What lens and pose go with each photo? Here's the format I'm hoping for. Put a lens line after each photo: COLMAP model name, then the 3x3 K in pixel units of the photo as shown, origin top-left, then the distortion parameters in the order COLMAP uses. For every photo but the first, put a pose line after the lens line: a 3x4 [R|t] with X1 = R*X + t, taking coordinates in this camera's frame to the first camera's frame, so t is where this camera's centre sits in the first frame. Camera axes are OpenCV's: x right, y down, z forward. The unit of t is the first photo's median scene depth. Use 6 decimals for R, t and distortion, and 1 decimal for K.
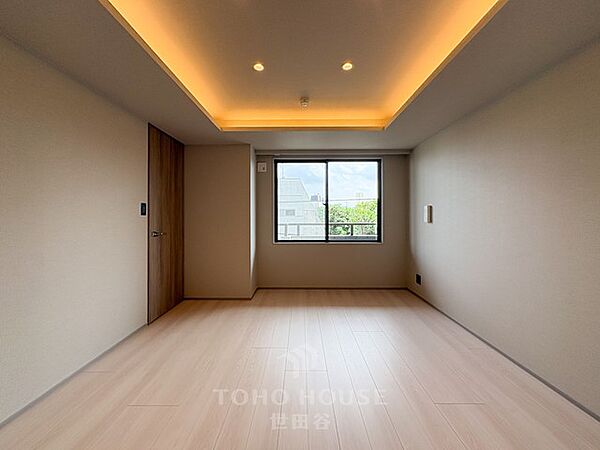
lens RADIAL K [[240.9, 0, 296.3], [0, 240.9, 211.9], [0, 0, 1]] dist [0.003480, 0.000613]
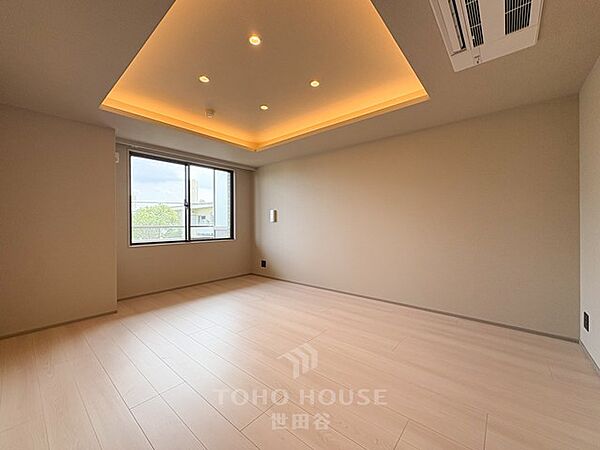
lens RADIAL K [[240.9, 0, 300.3], [0, 240.9, 226.2], [0, 0, 1]] dist [0.003480, 0.000613]
pose [[0.642103, -0.013264, 0.766504, -0.382807], [-0.013373, 0.999504, 0.028498, 0.021507], [-0.766502, -0.028550, 0.641608, -0.040418]]
